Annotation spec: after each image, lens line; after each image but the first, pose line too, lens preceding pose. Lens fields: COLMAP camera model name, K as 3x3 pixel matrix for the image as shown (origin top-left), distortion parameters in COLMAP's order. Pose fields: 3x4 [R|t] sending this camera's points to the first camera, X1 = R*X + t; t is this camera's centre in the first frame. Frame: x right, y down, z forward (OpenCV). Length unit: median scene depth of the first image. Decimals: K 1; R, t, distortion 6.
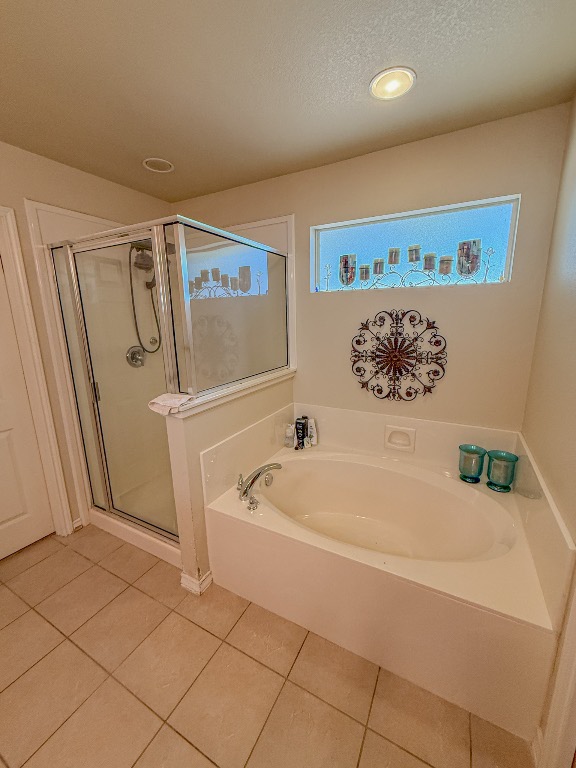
lens RADIAL K [[310.0, 0, 288.3], [0, 310.0, 387.1], [0, 0, 1]] dist [0.002063, -0.000401]
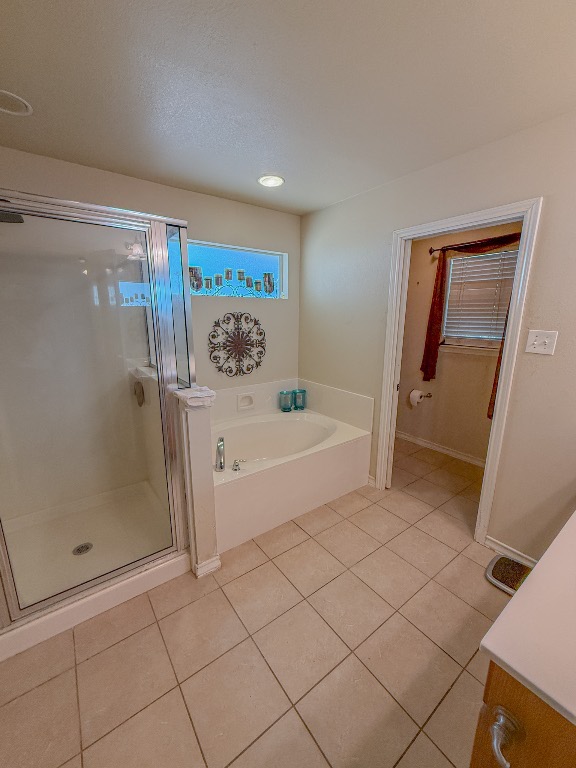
lens RADIAL K [[310.0, 0, 289.1], [0, 310.0, 382.5], [0, 0, 1]] dist [0.002063, -0.000401]
pose [[0.431908, -0.184601, 0.882824, -0.864072], [0.186861, 0.975907, 0.112647, -0.046862], [-0.882348, 0.116312, 0.455996, 0.162574]]
